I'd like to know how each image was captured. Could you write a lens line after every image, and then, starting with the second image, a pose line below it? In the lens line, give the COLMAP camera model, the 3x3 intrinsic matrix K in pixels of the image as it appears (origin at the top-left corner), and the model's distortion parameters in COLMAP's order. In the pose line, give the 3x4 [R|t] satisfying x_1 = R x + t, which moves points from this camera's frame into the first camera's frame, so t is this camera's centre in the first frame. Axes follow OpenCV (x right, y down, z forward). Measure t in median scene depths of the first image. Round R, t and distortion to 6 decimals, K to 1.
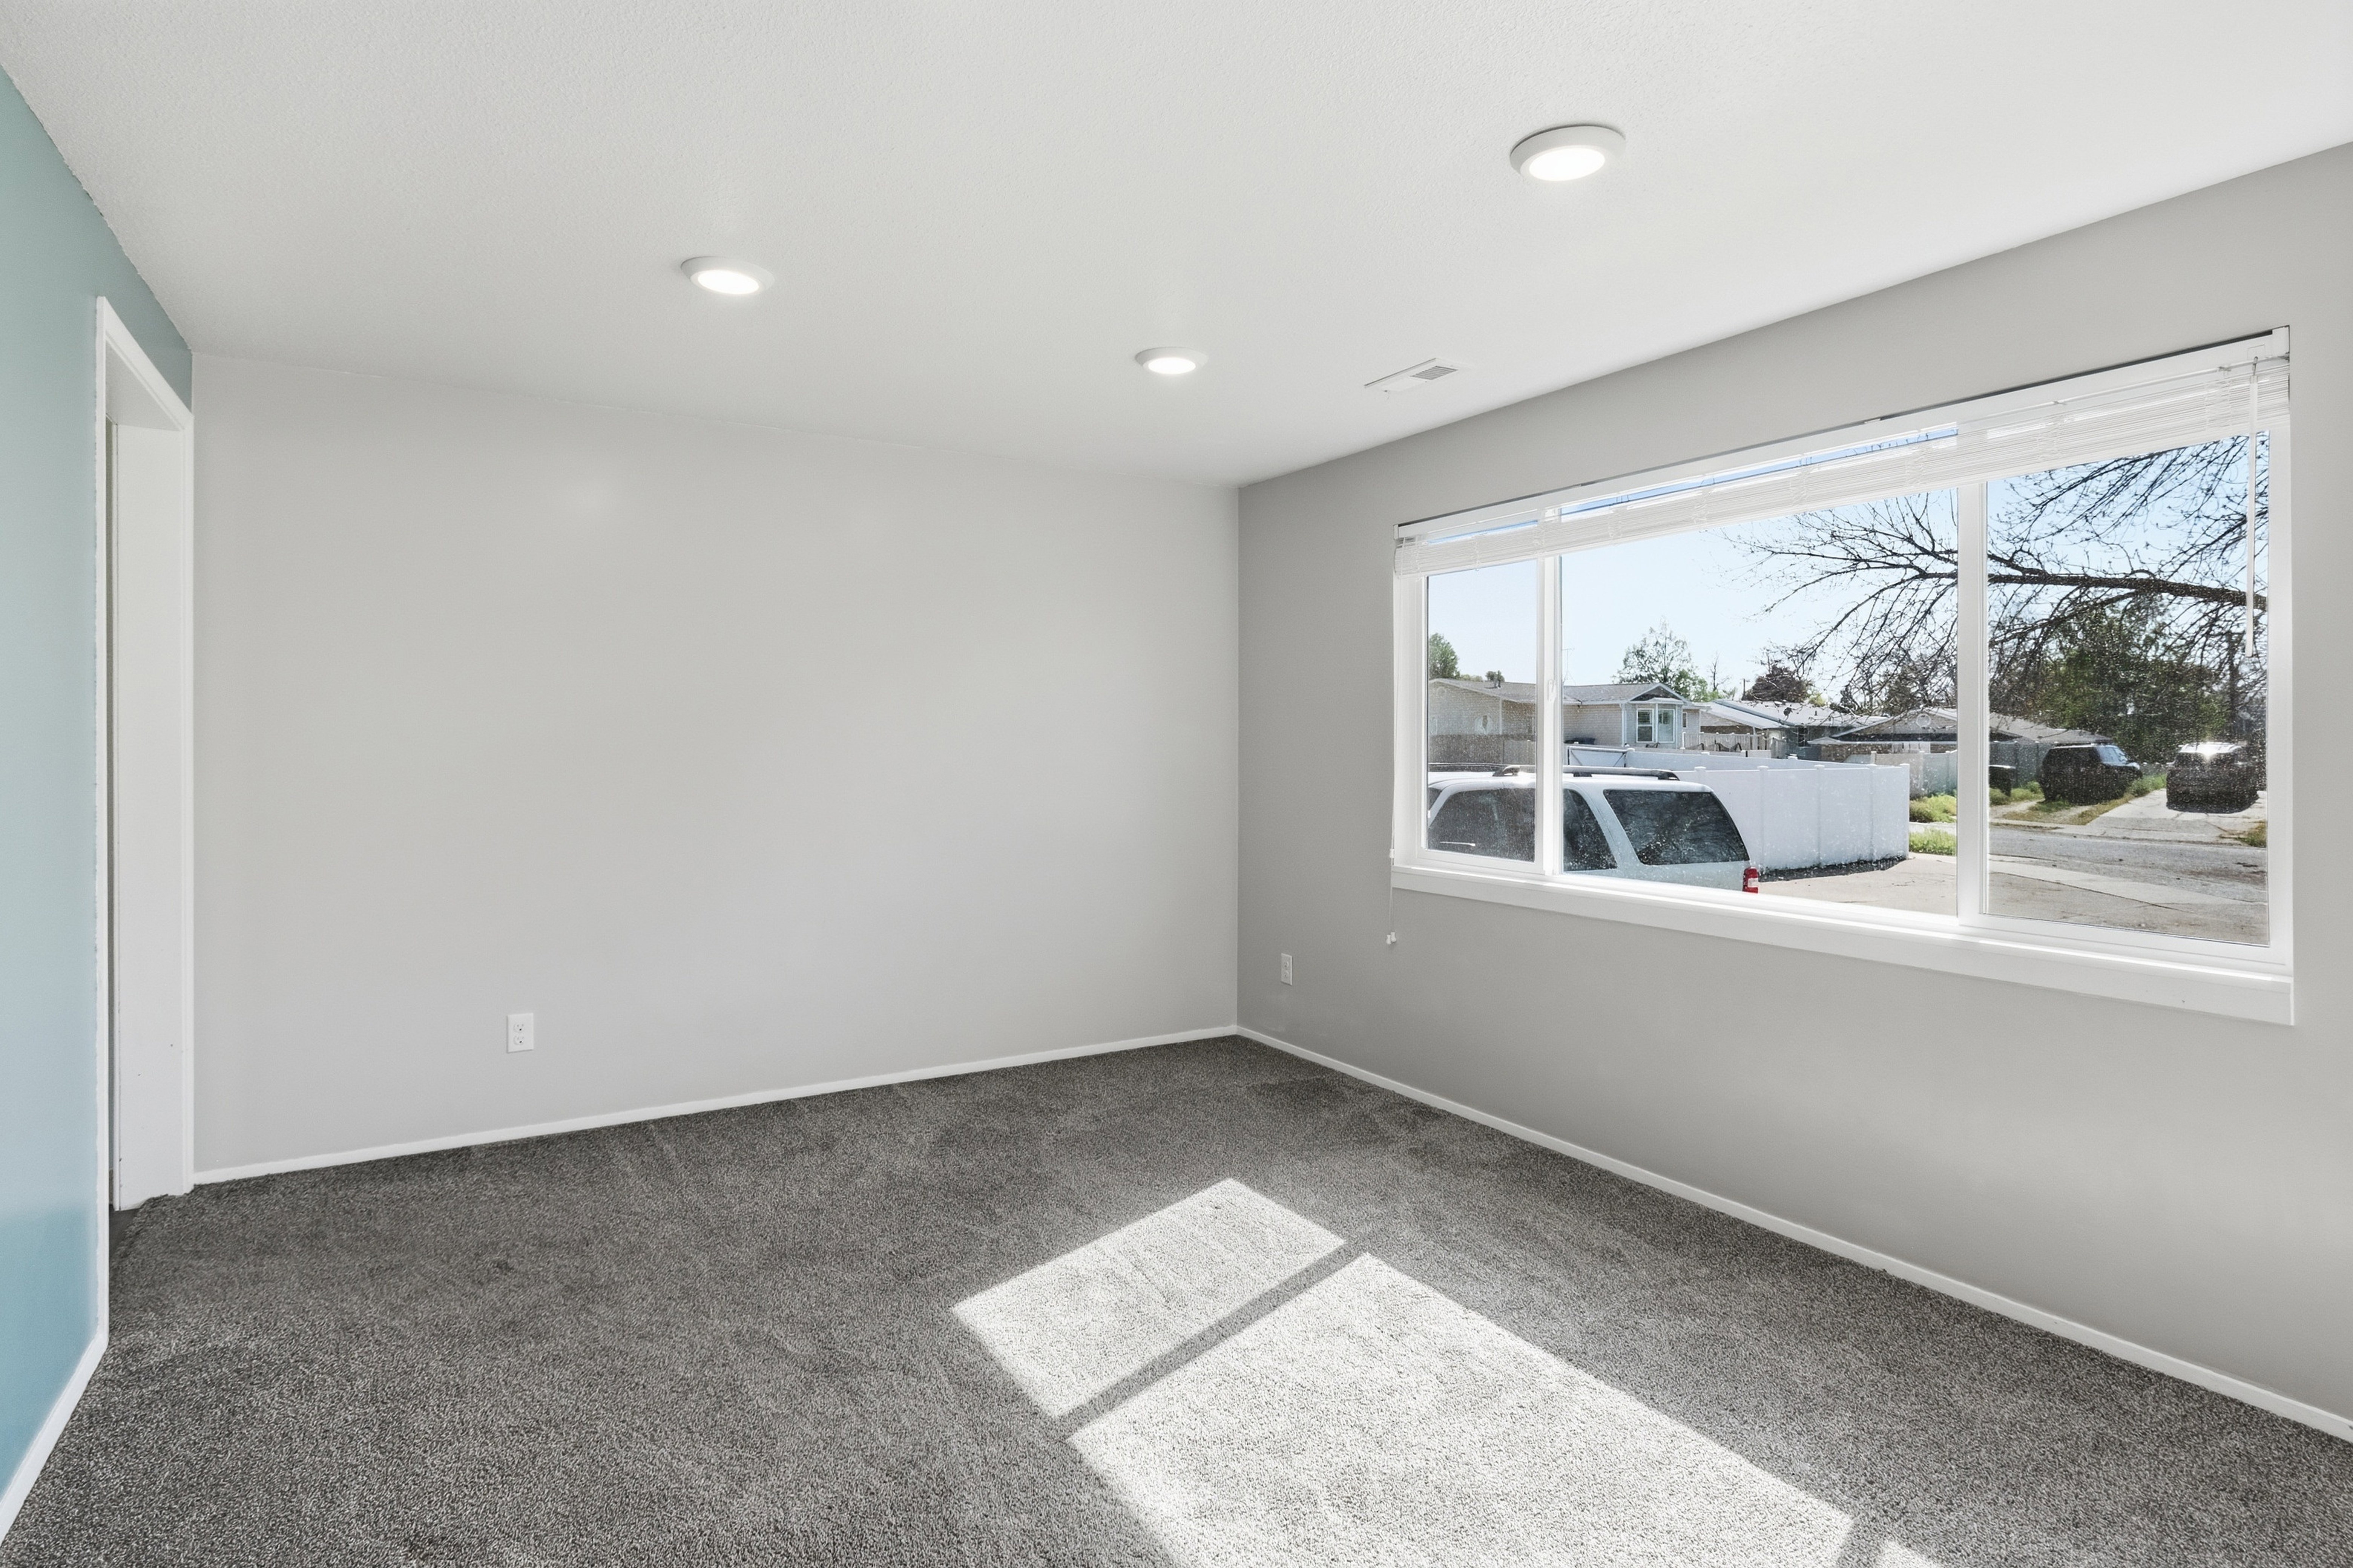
lens RADIAL K [[1243.8, 0, 1172.9], [0, 1243.8, 770.7], [0, 0, 1]] dist [0.005987, 0.000161]
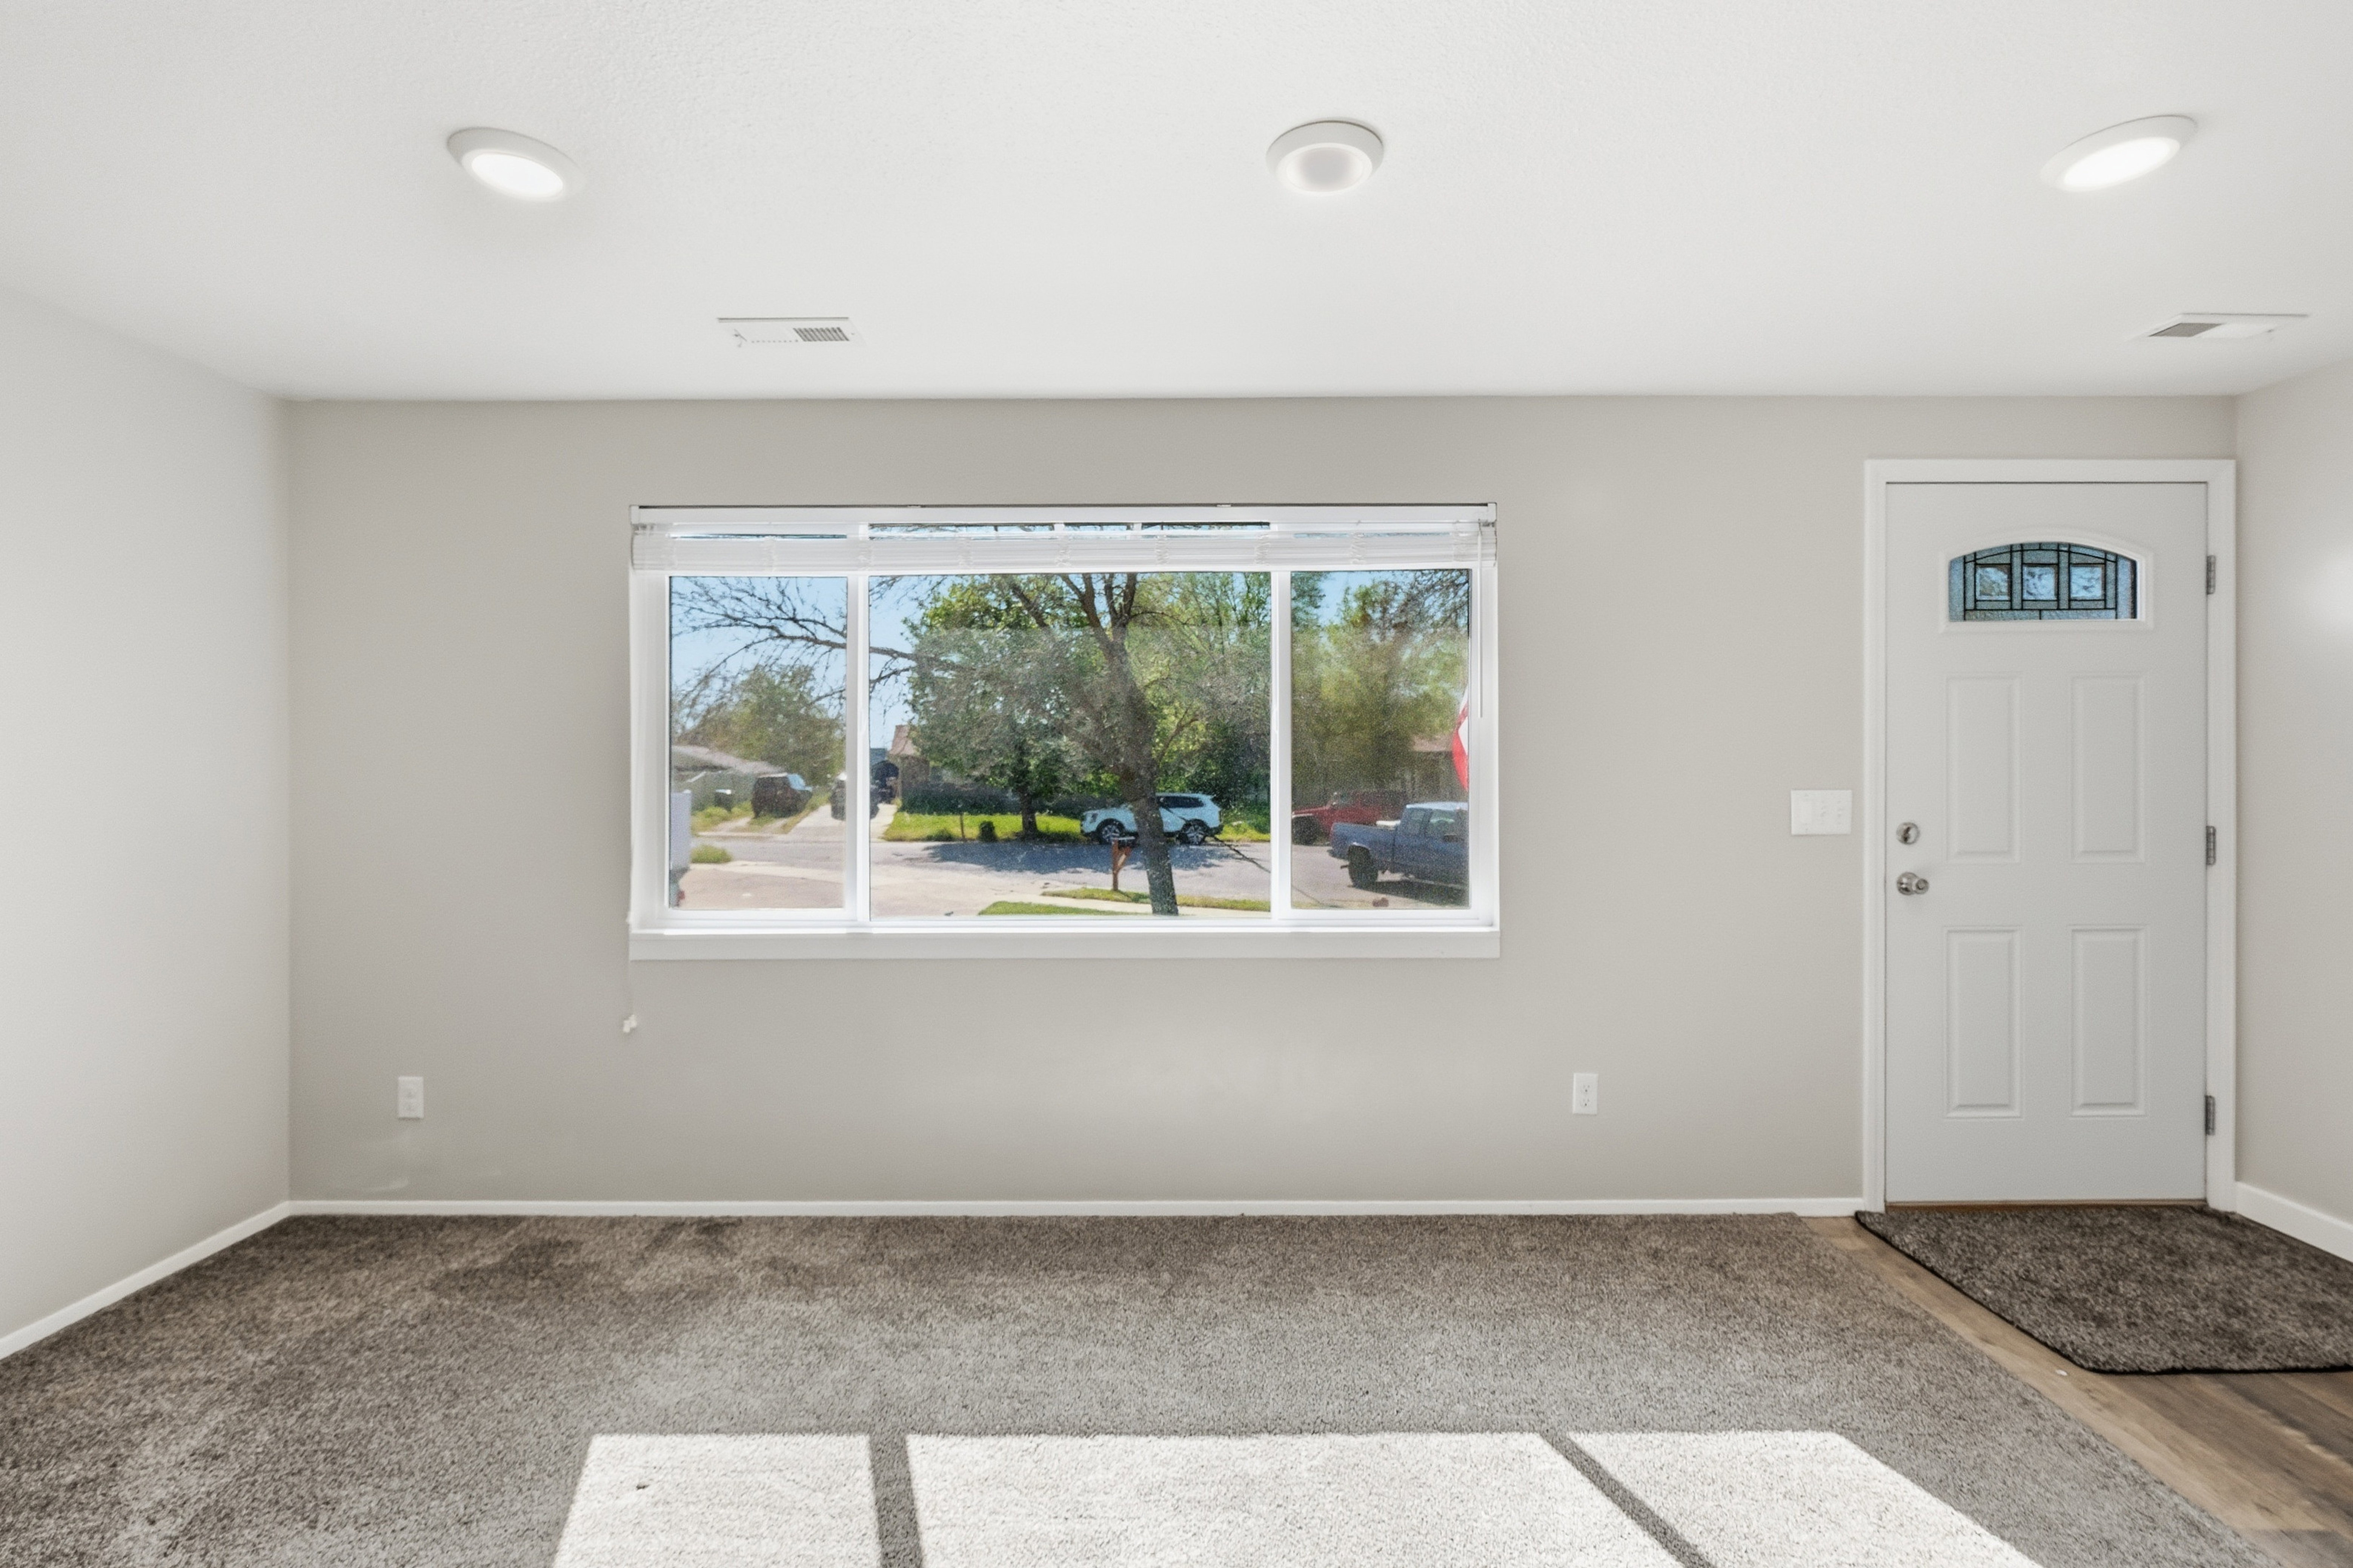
lens RADIAL K [[1056.7, 0, 1169.8], [0, 1056.7, 778.9], [0, 0, 1]] dist [-0.005702, -0.000378]
pose [[0.513760, -0.009250, 0.857884, -0.235665], [0.023654, 0.999714, -0.003386, -0.012004], [-0.857608, 0.022032, 0.513832, 0.373313]]
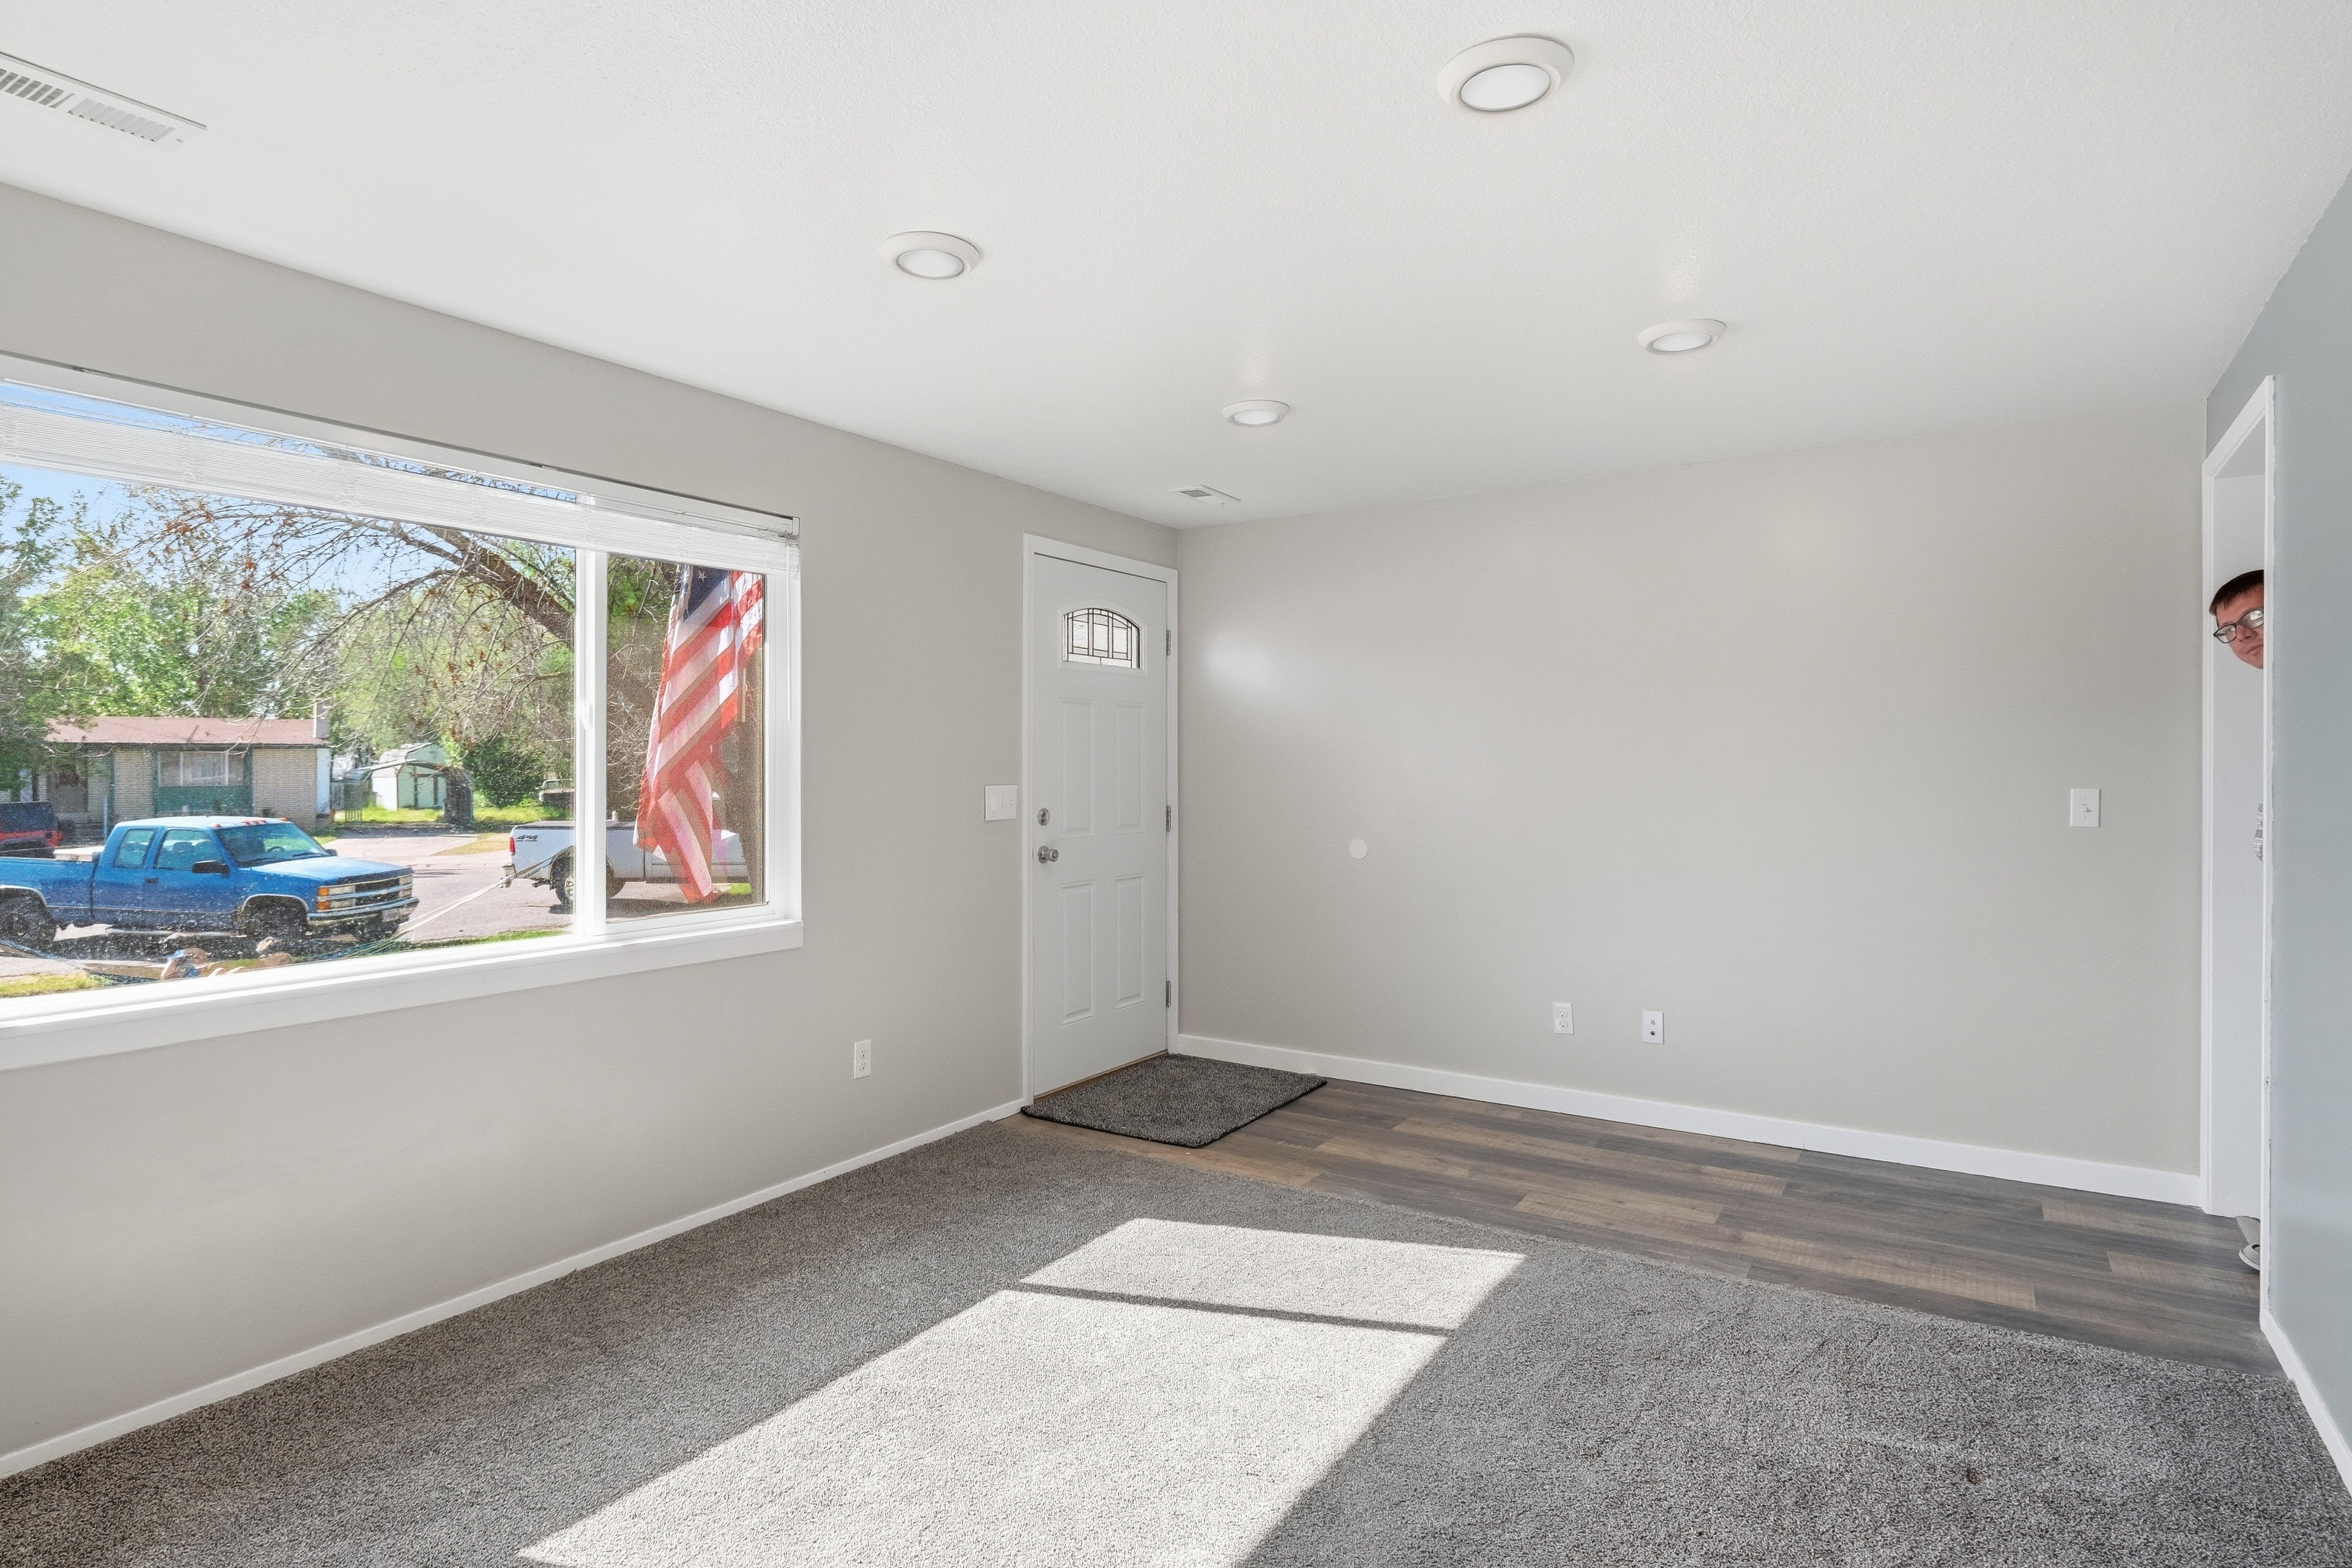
lens RADIAL K [[1243.4, 0, 1169.4], [0, 1243.4, 781.0], [0, 0, 1]] dist [0.005987, 0.000161]
pose [[-0.442517, -0.009304, 0.896712, -0.428242], [0.024392, 0.999451, 0.022407, -0.020679], [-0.896428, 0.031788, -0.442048, 0.707499]]
